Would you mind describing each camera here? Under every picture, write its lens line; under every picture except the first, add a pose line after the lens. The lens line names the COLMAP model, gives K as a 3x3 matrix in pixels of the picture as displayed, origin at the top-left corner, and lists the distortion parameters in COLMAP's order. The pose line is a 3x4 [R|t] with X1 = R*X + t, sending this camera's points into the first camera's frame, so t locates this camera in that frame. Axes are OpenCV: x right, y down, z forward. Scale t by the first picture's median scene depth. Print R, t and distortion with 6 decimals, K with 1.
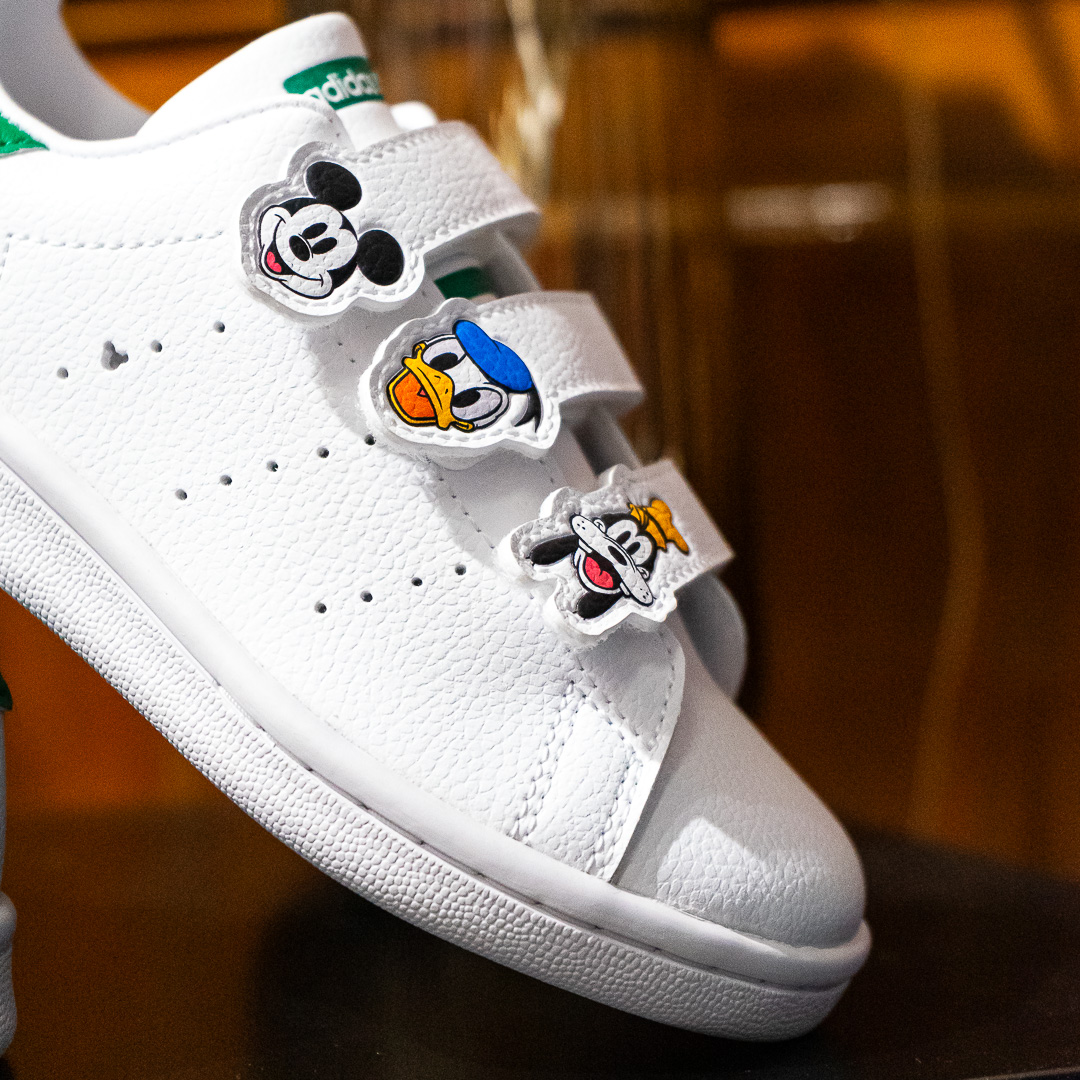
lens RADIAL K [[2913.0, 0, 540.0], [0, 2913.0, 542.4], [0, 0, 1]] dist [-0.007142, 0.000000]
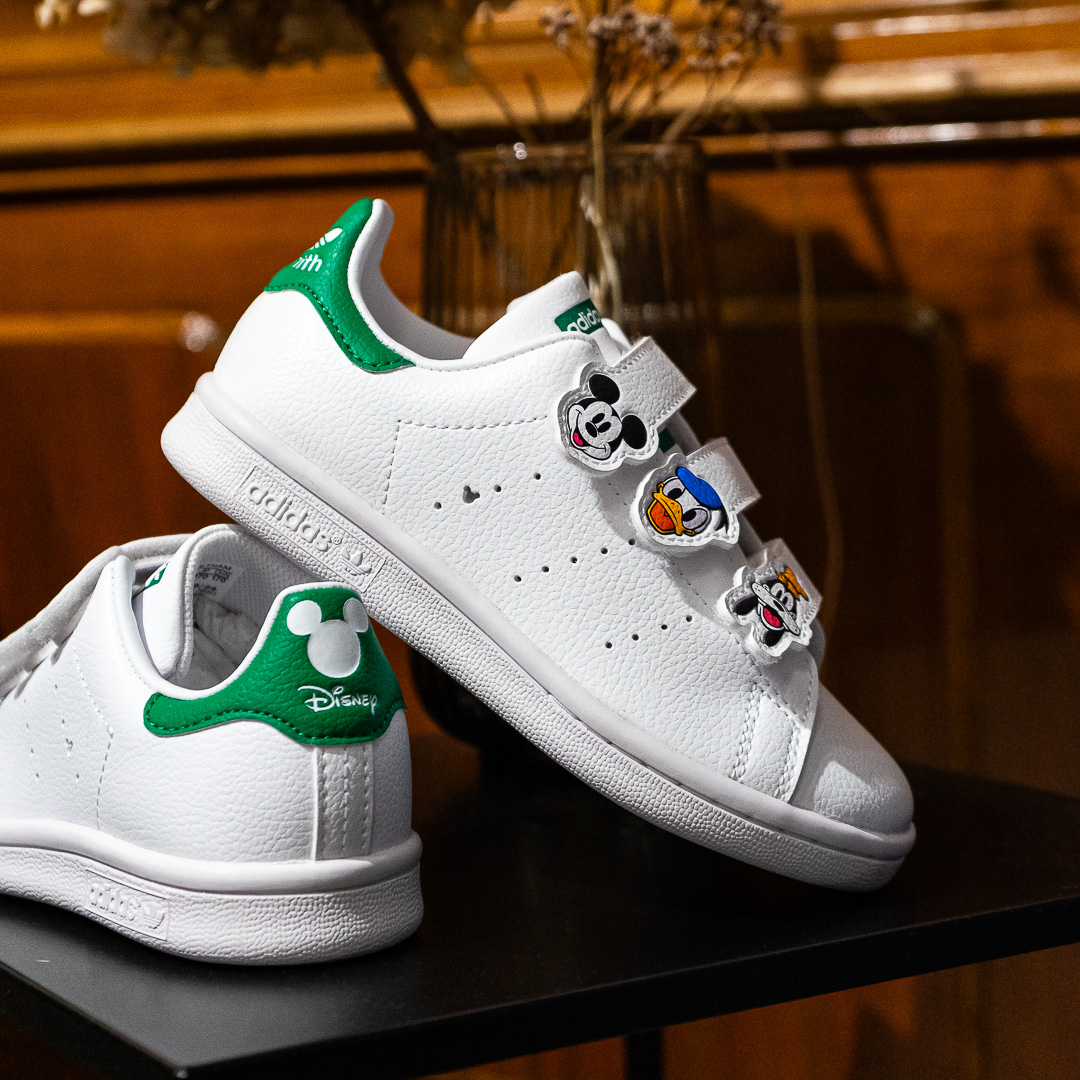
lens RADIAL K [[2395.1, 0, 540.1], [0, 2395.1, 481.5], [0, 0, 1]] dist [0.025520, 0.000000]
pose [[0.992194, -0.030324, 0.120963, -0.273382], [0.029793, 0.999537, 0.006196, -0.079470], [-0.121095, -0.002544, 0.992638, -0.347272]]
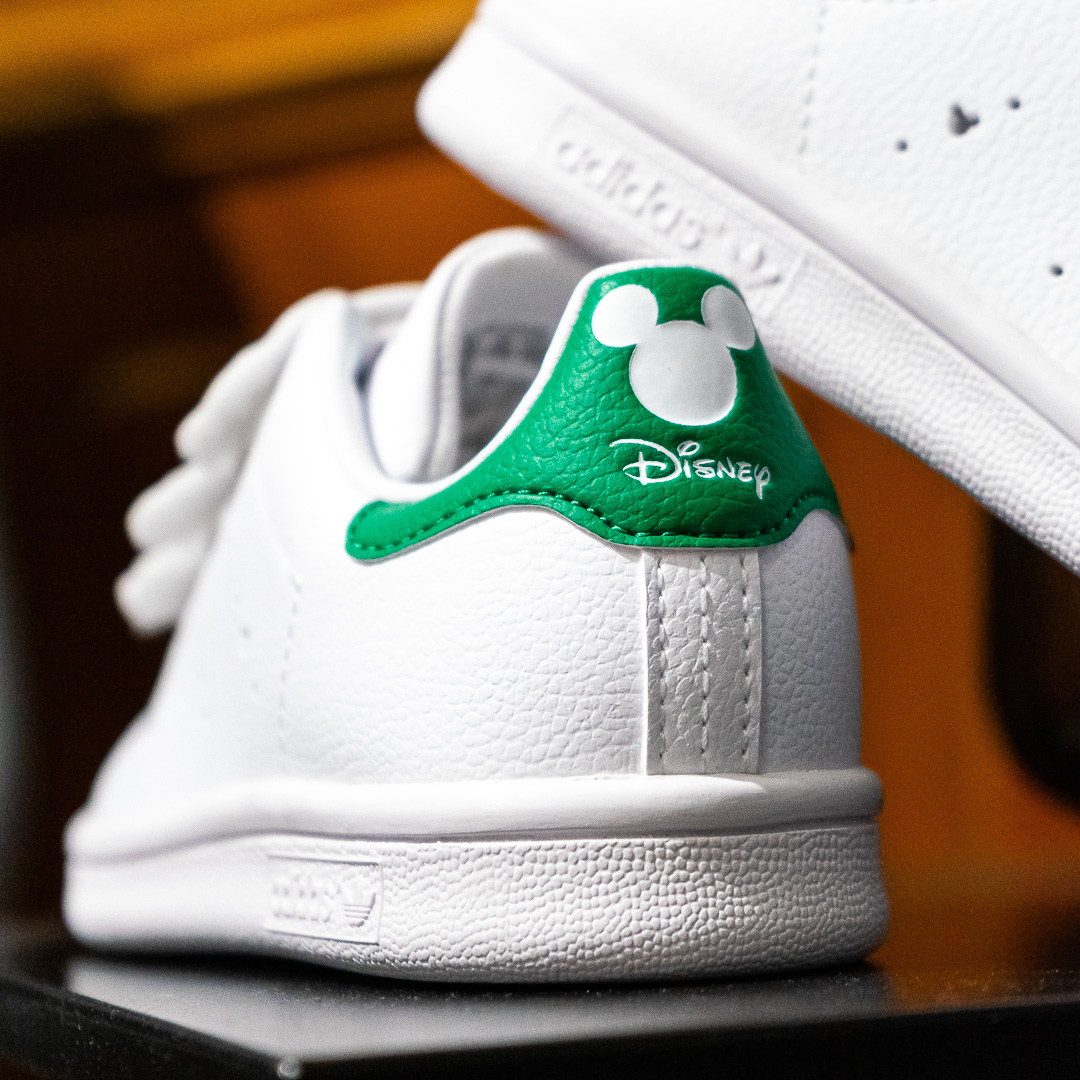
lens RADIAL K [[3545.9, 0, 540.6], [0, 3545.9, 538.8], [0, 0, 1]] dist [-0.037154, 0.000000]
pose [[0.992260, -0.053845, -0.111896, -0.161305], [0.043555, 0.994764, -0.092448, 0.150535], [0.116288, 0.086858, 0.989410, -0.031642]]
